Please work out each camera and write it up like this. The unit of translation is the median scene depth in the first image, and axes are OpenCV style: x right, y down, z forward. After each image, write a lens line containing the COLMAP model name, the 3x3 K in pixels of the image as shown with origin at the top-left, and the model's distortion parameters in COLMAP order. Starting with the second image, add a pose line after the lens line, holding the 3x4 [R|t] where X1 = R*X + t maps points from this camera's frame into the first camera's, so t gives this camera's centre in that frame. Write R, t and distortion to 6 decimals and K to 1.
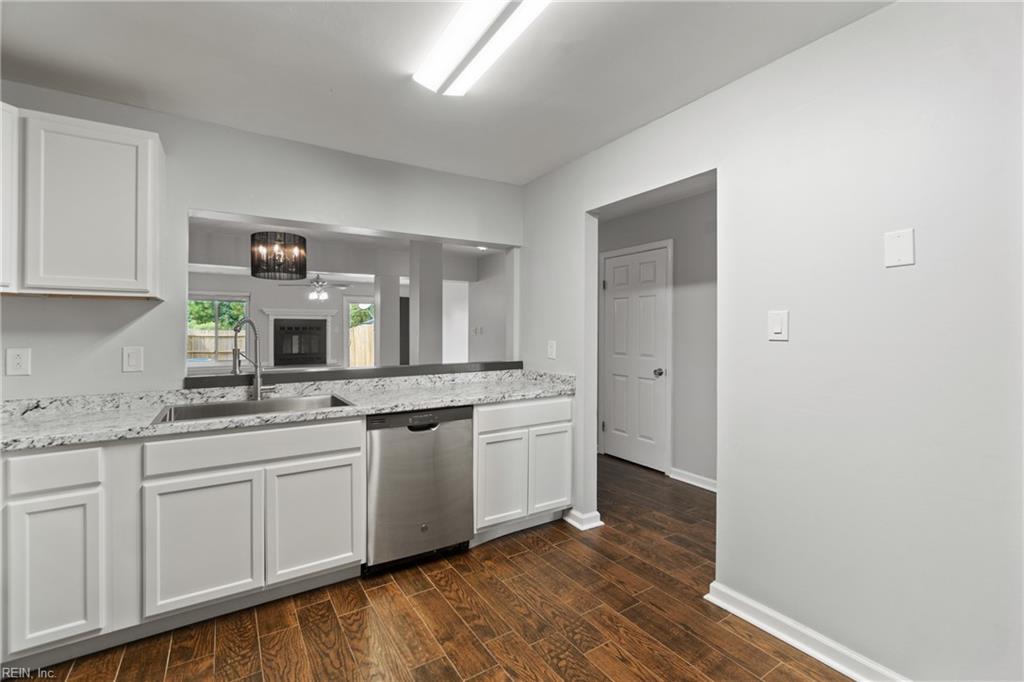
lens RADIAL K [[445.5, 0, 485.3], [0, 445.5, 331.8], [0, 0, 1]] dist [-0.002058, -0.000225]
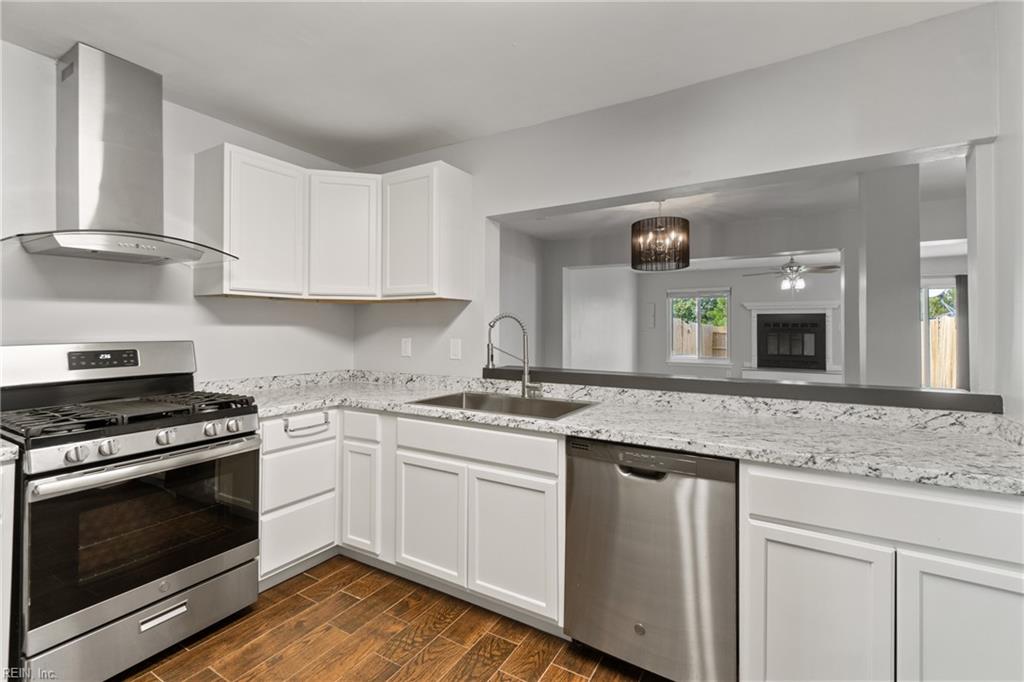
lens RADIAL K [[459.5, 0, 515.0], [0, 459.5, 323.7], [0, 0, 1]] dist [0.003410, 0.000013]
pose [[0.466618, -0.005750, -0.884441, 0.368446], [-0.005508, 0.999941, -0.009407, 0.002250], [0.884442, 0.009261, 0.466558, 0.511275]]
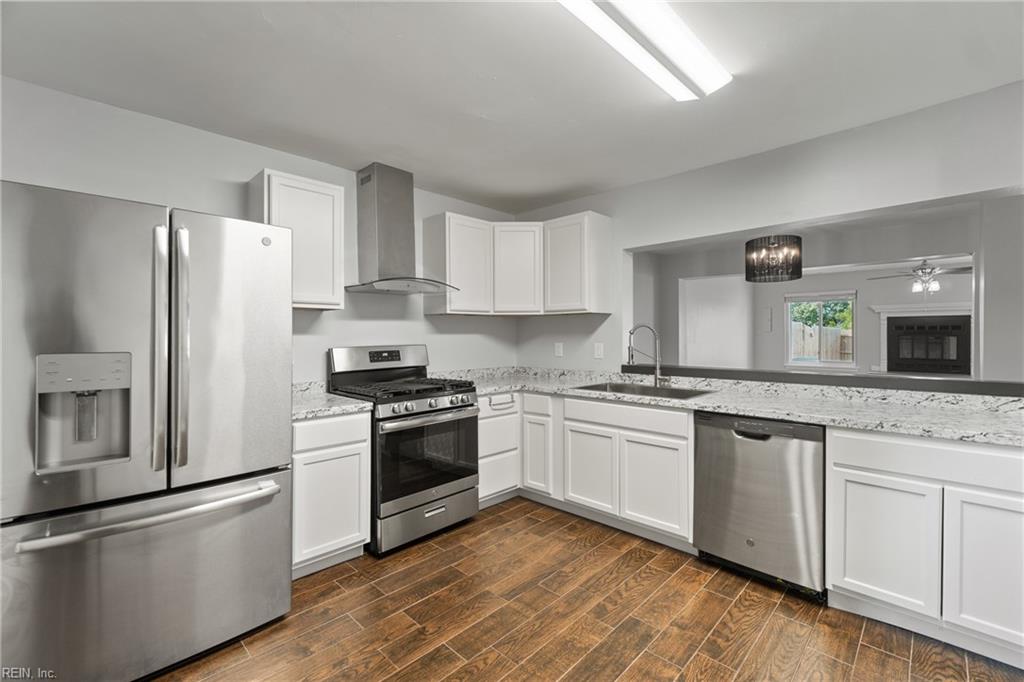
lens RADIAL K [[446.0, 0, 513.3], [0, 446.0, 338.0], [0, 0, 1]] dist [0.002711, 0.001121]
pose [[0.247997, 0.009972, -0.968709, 0.637138], [0.003670, 0.999930, 0.011233, -0.003442], [0.968754, -0.006340, 0.247943, 0.277697]]
